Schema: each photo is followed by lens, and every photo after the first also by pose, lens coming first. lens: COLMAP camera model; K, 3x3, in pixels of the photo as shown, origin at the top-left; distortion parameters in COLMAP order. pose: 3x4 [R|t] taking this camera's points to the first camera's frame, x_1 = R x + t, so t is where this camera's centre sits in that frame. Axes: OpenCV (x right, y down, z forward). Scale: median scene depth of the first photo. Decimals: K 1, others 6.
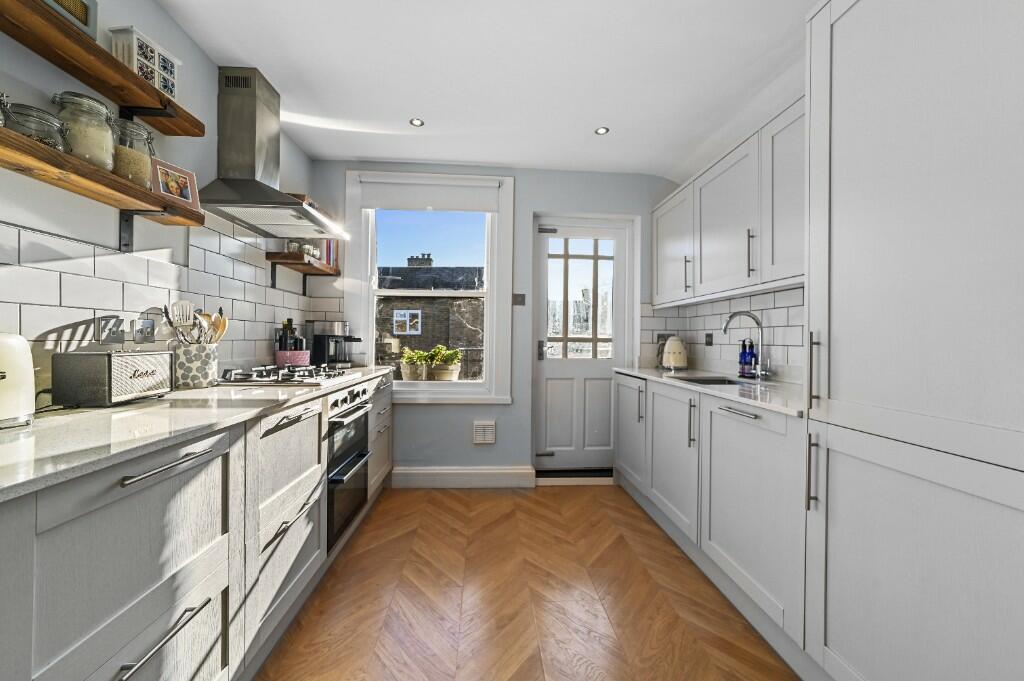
lens RADIAL K [[402.9, 0, 511.7], [0, 402.9, 343.1], [0, 0, 1]] dist [-0.002249, 0.001151]
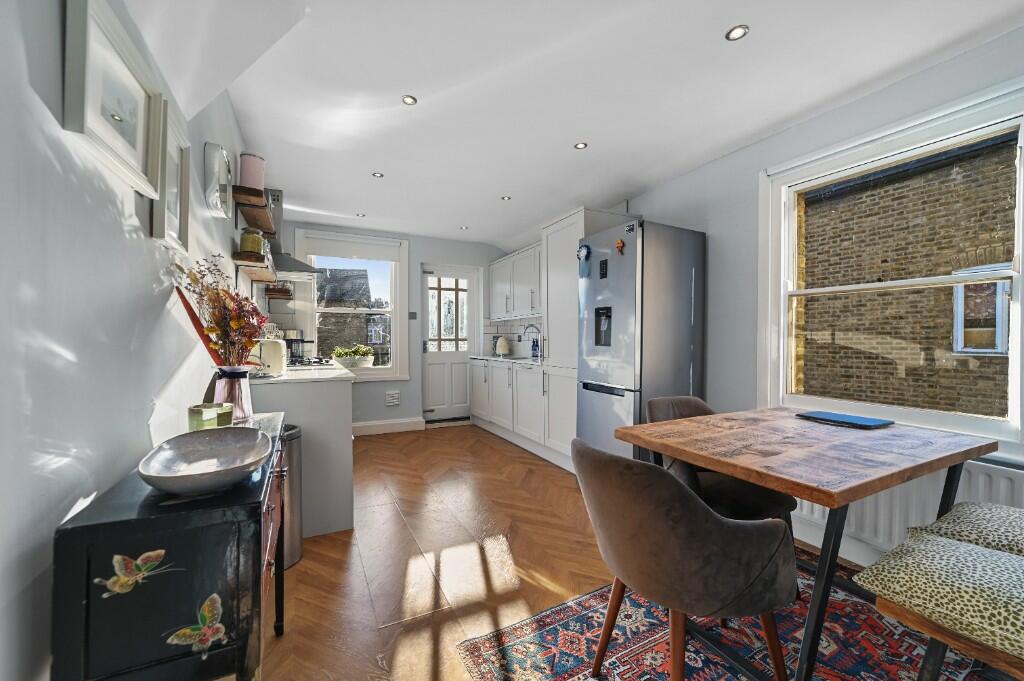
lens RADIAL K [[402.9, 0, 509.9], [0, 402.9, 337.9], [0, 0, 1]] dist [-0.002249, 0.001151]
pose [[0.921473, -0.012720, 0.388234, -0.257778], [0.018110, 0.999784, -0.010227, 0.005969], [-0.388020, 0.016455, 0.921504, -0.661383]]
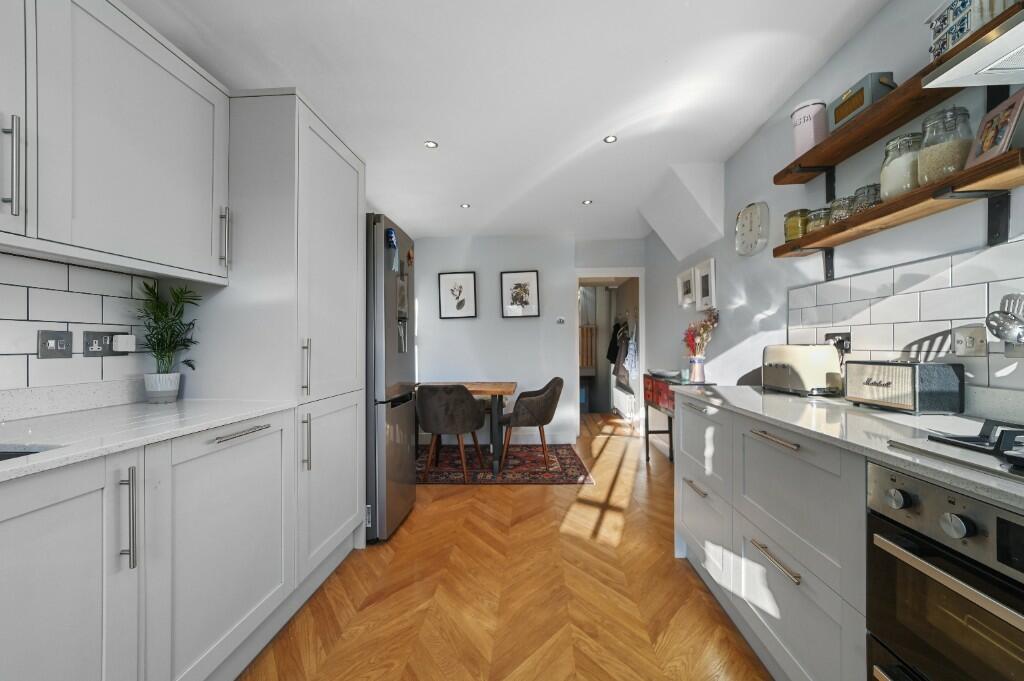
lens RADIAL K [[402.9, 0, 511.1], [0, 402.9, 345.1], [0, 0, 1]] dist [-0.002249, 0.001151]
pose [[-0.990961, -0.009297, 0.133829, -0.049707], [-0.007591, 0.999883, 0.013252, -0.011629], [-0.133936, 0.012117, -0.990916, 0.886268]]
